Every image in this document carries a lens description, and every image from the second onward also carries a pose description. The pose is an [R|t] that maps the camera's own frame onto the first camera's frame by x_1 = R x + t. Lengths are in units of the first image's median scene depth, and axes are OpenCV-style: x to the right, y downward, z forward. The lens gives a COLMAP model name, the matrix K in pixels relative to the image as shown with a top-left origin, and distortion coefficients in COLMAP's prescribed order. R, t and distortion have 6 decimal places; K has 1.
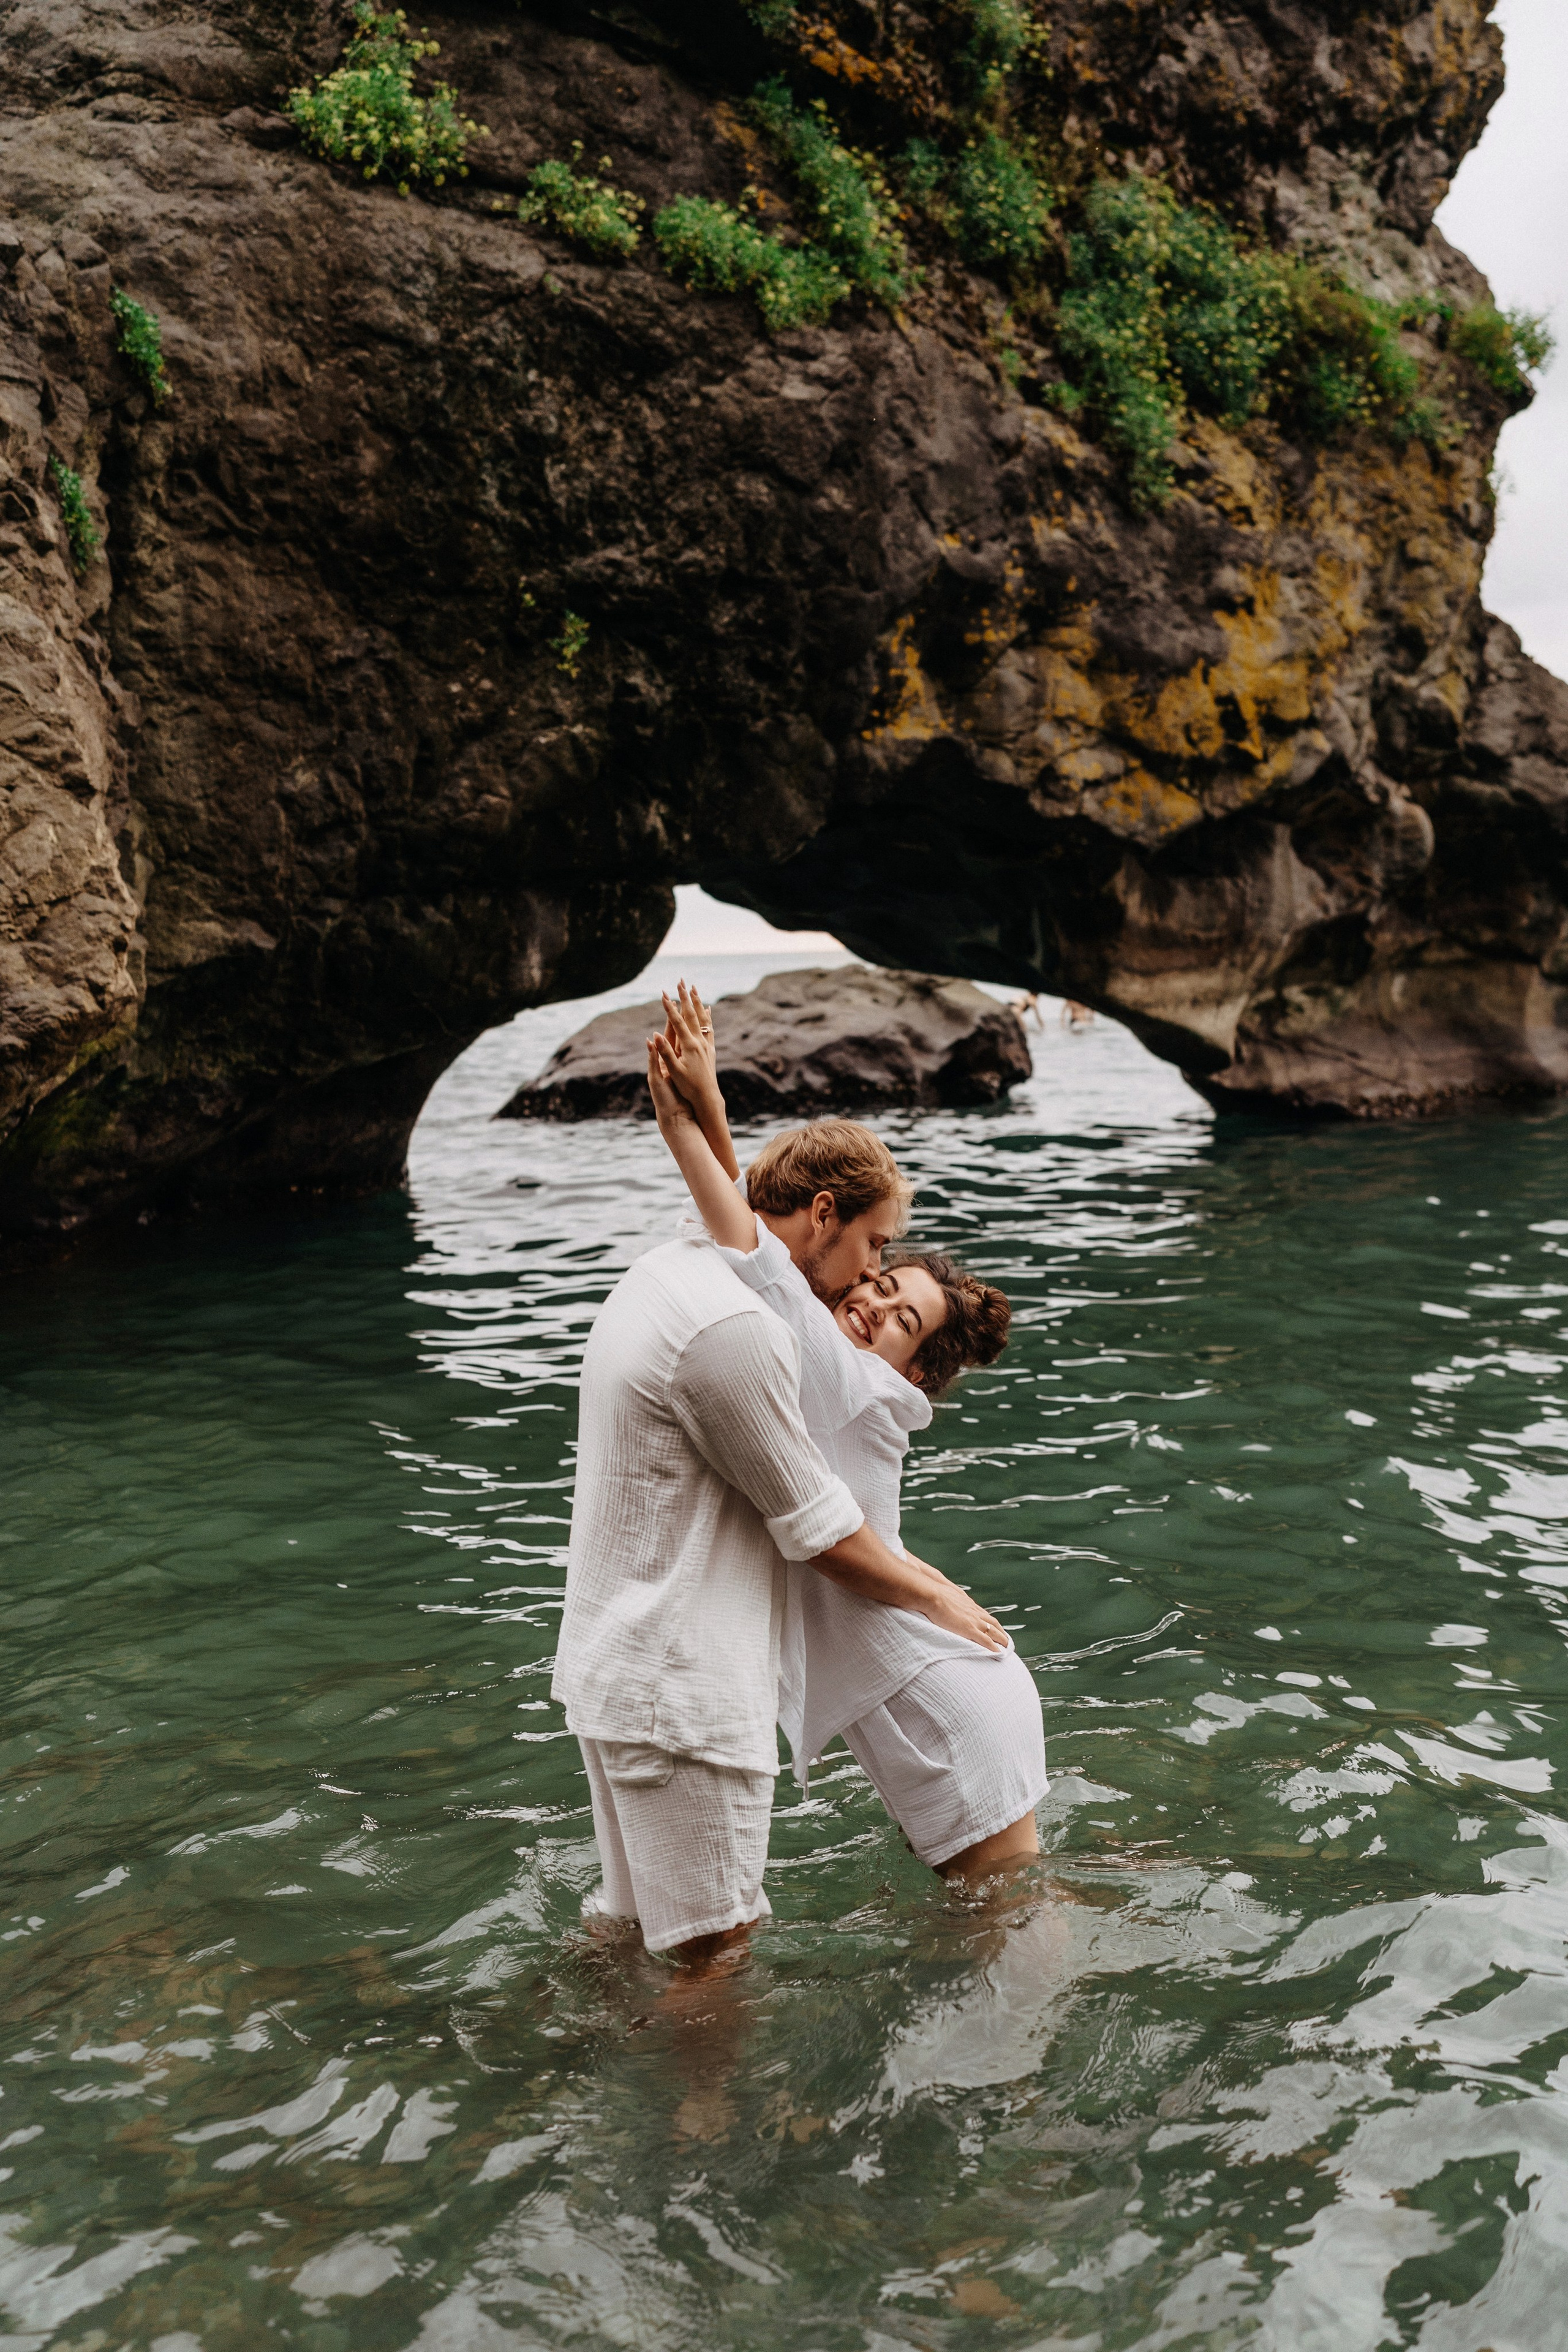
lens RADIAL K [[2246.5, 0, 774.1], [0, 2246.5, 1194.7], [0, 0, 1]] dist [-0.010521, 0.021119]
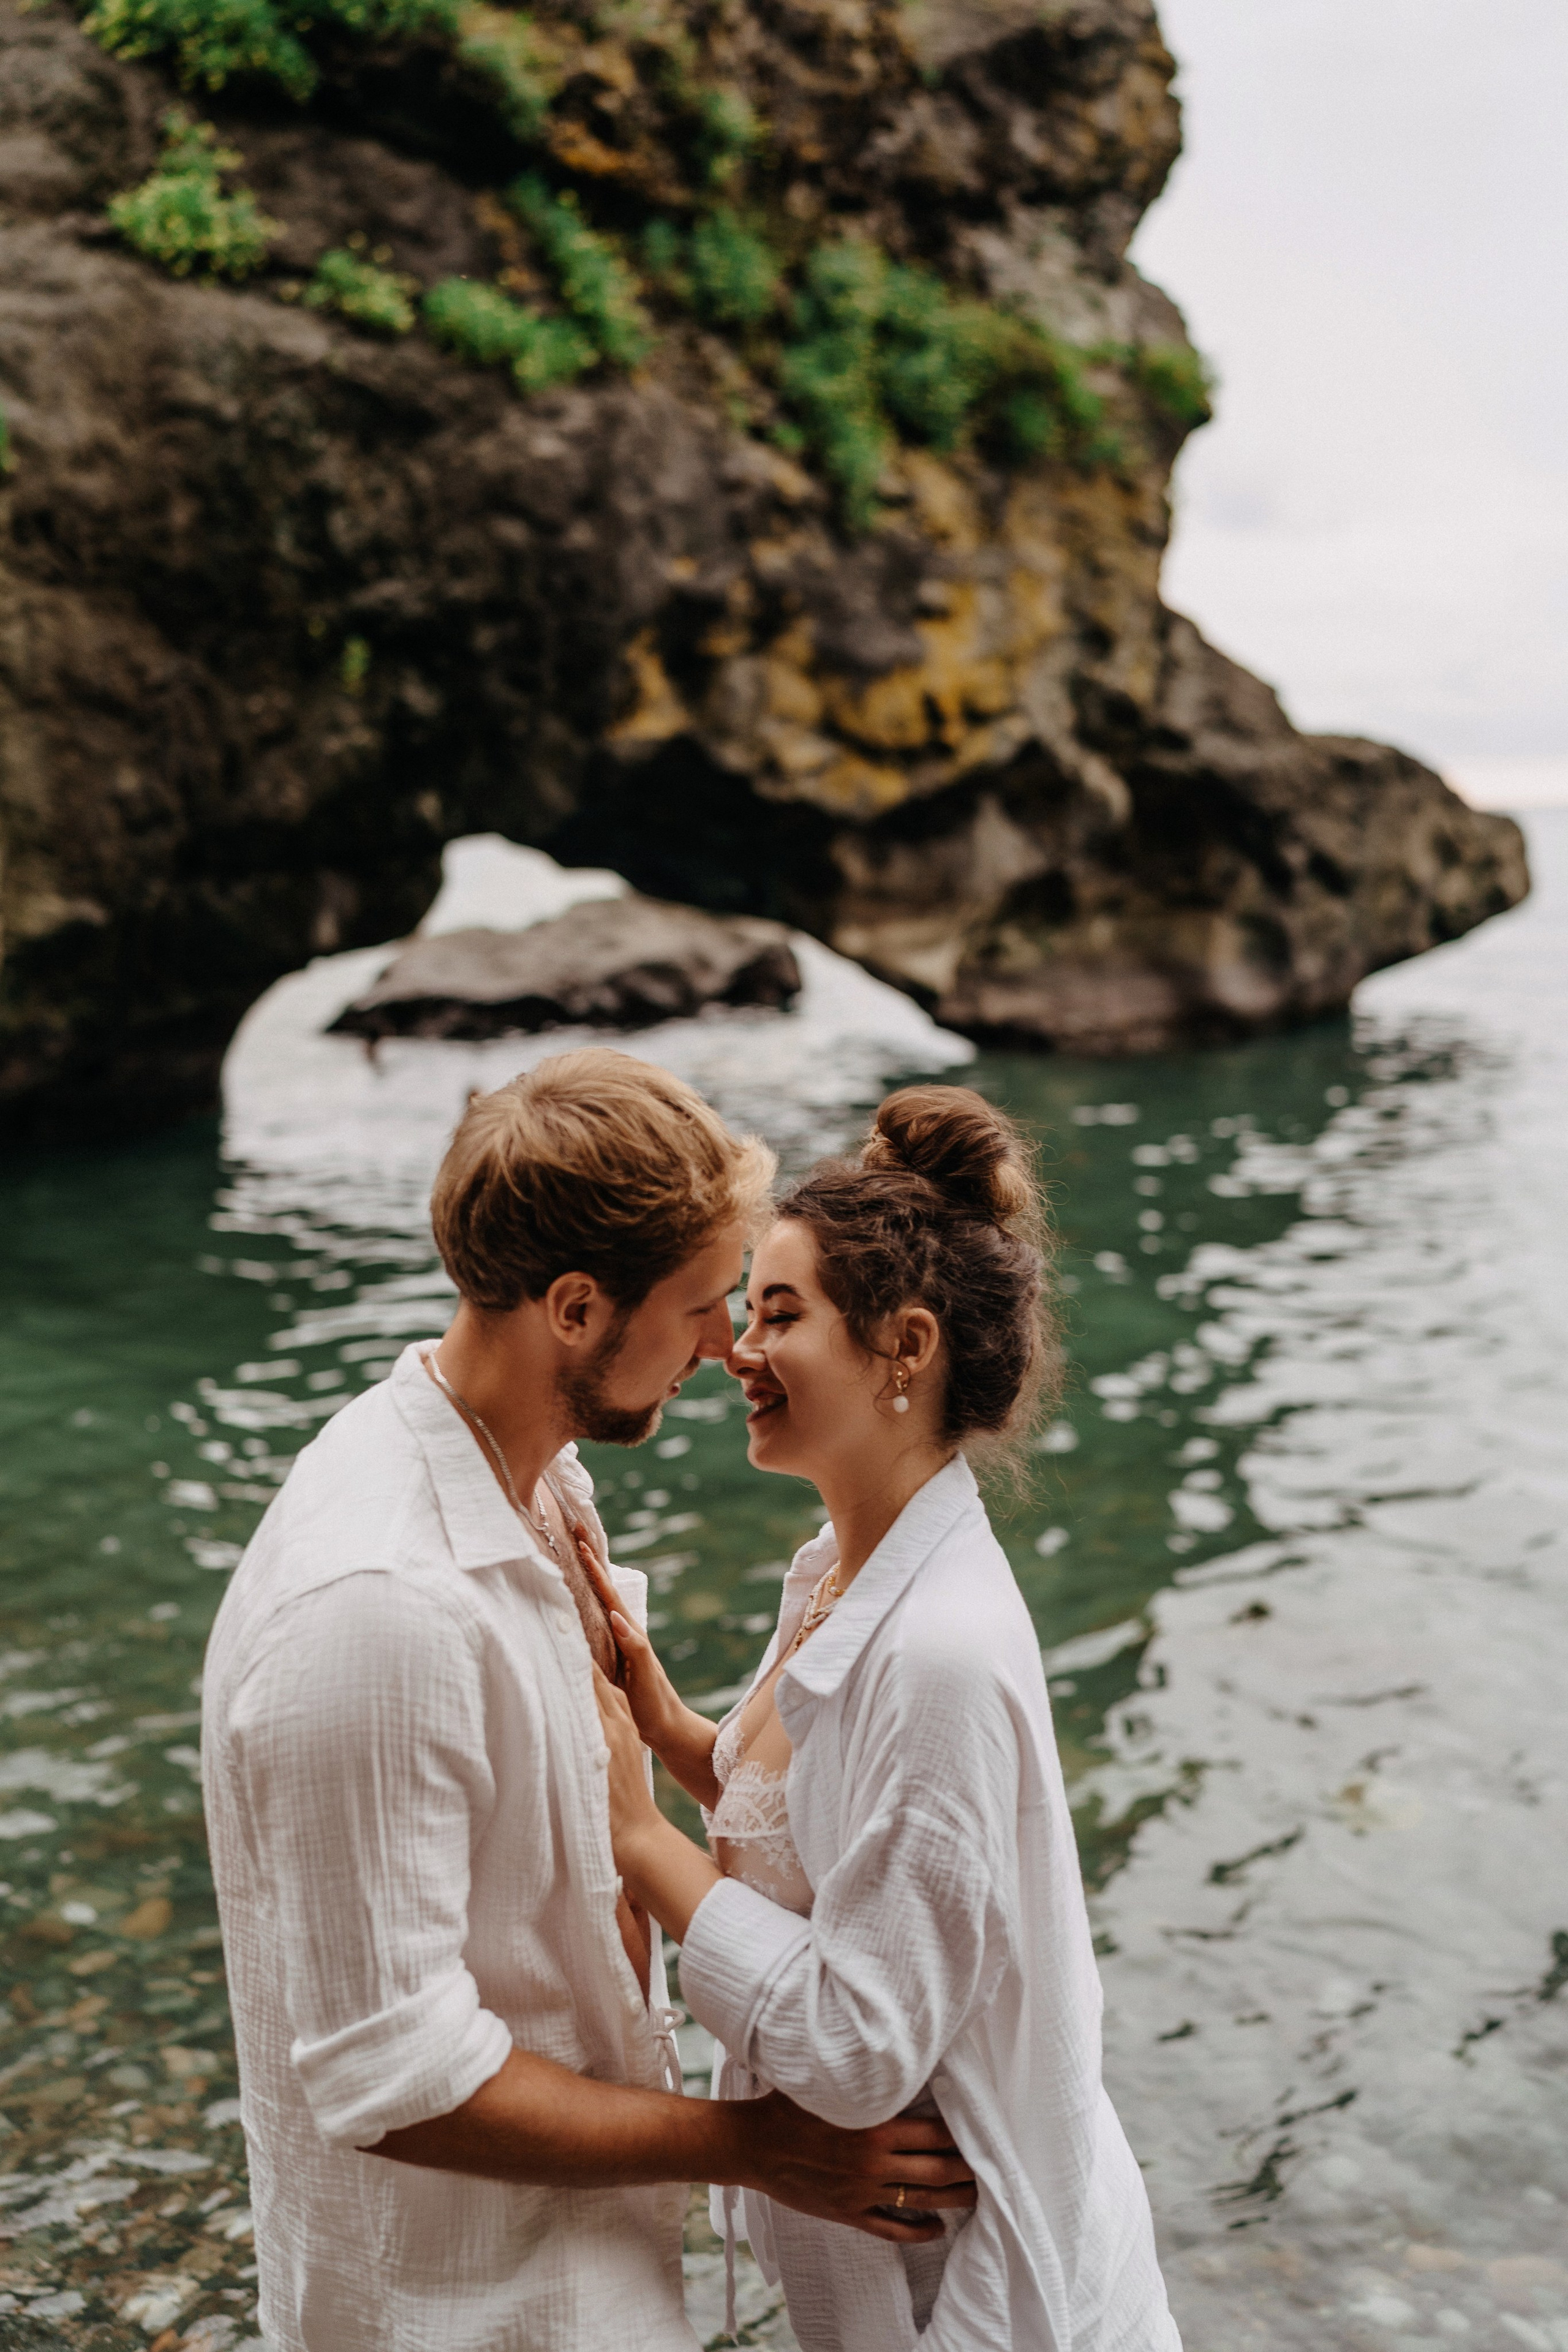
lens RADIAL K [[2275.0, 0, 782.7], [0, 2275.0, 1214.7], [0, 0, 1]] dist [0.000484, -0.006954]
pose [[0.998142, 0.003193, 0.060842, 0.059299], [-0.007147, 0.997868, 0.064879, -0.028578], [-0.060505, -0.065193, 0.996037, -0.224496]]
